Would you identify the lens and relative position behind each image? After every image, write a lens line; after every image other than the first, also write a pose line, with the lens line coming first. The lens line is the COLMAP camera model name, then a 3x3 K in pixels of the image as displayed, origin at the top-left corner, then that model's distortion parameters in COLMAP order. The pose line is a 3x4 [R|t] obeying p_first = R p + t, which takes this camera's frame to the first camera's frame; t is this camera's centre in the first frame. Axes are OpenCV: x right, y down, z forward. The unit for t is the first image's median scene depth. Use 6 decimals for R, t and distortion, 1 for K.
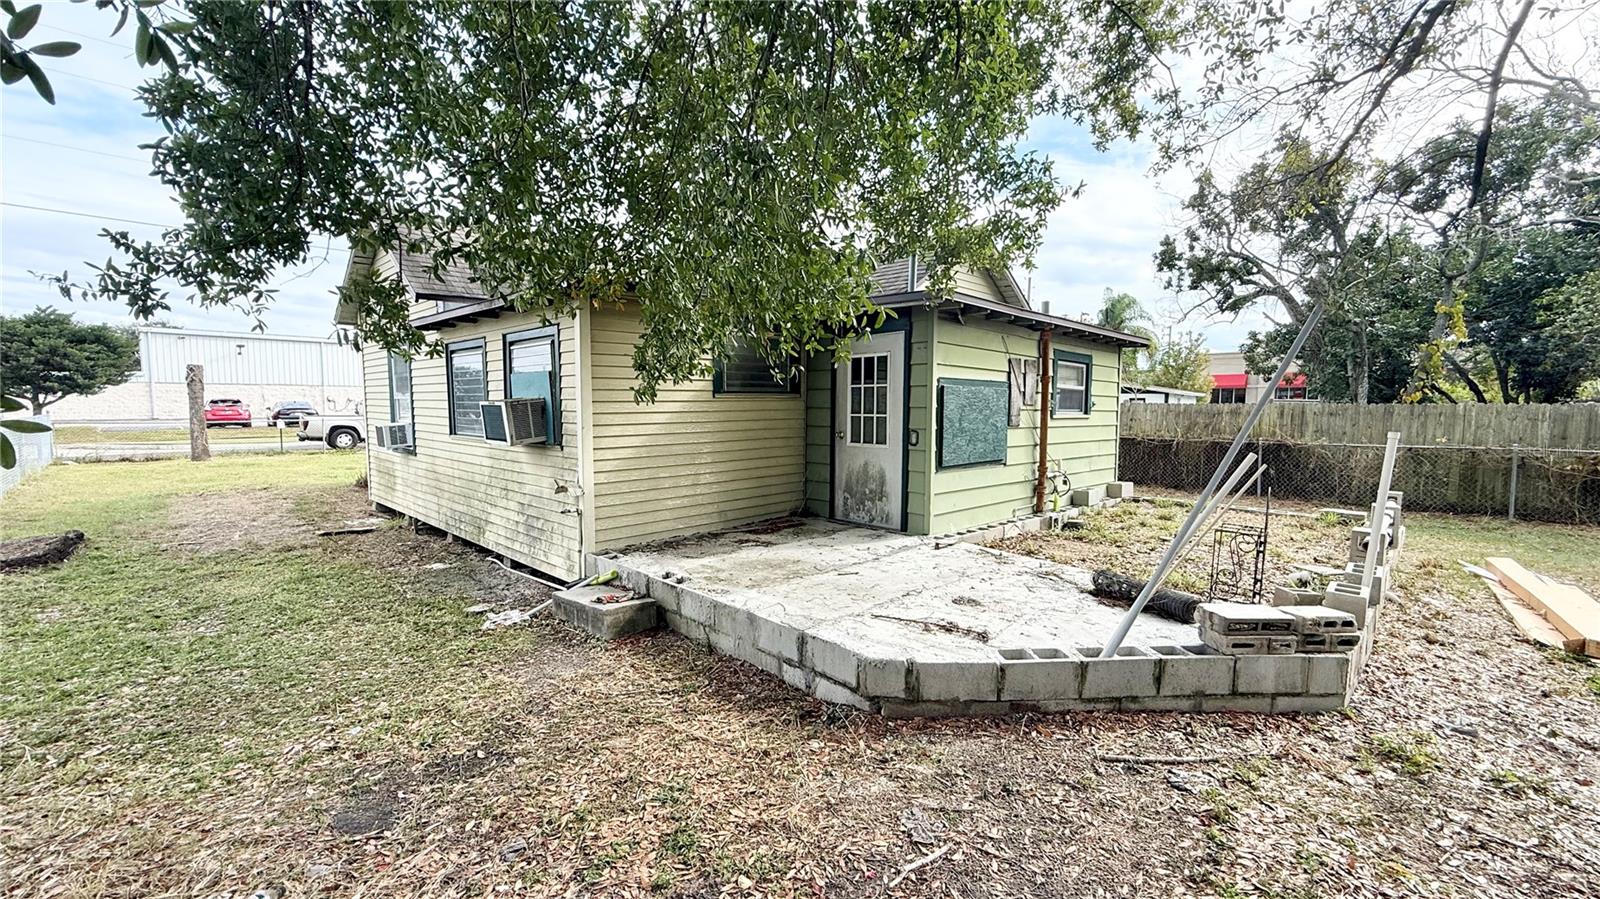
lens RADIAL K [[639.1, 0, 795.0], [0, 639.1, 451.6], [0, 0, 1]] dist [0.000436, -0.000258]
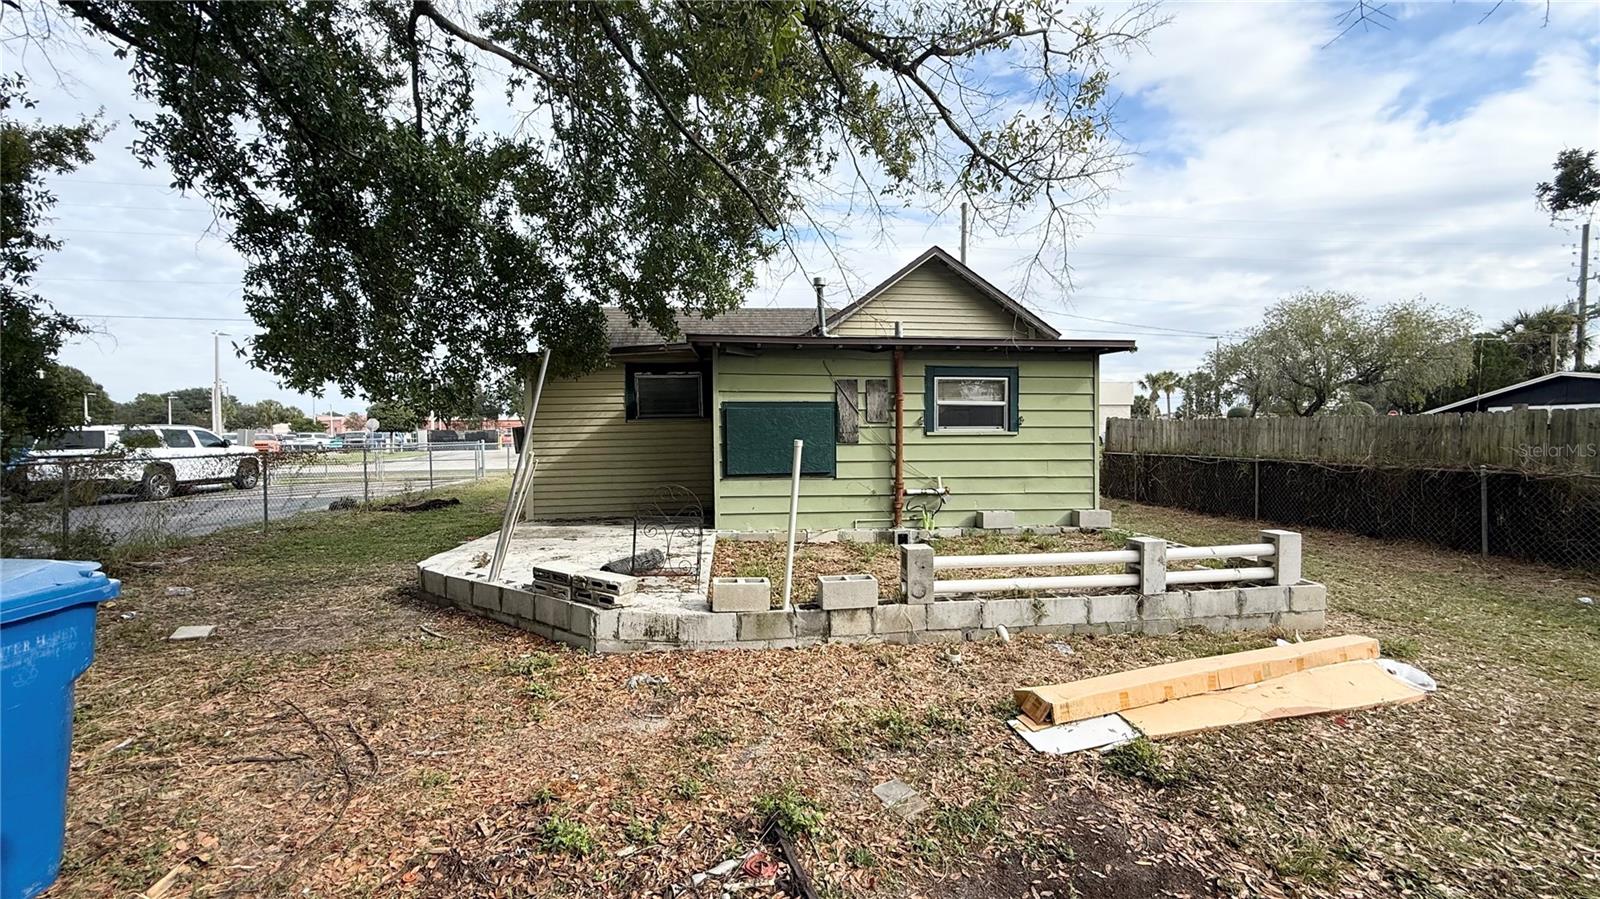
lens RADIAL K [[639.1, 0, 795.0], [0, 639.1, 451.6], [0, 0, 1]] dist [0.000436, -0.000258]
pose [[0.786277, 0.004732, -0.617856, 1.015900], [-0.032106, 0.998933, -0.033208, 0.015337], [0.617039, 0.045948, 0.785590, 0.109896]]
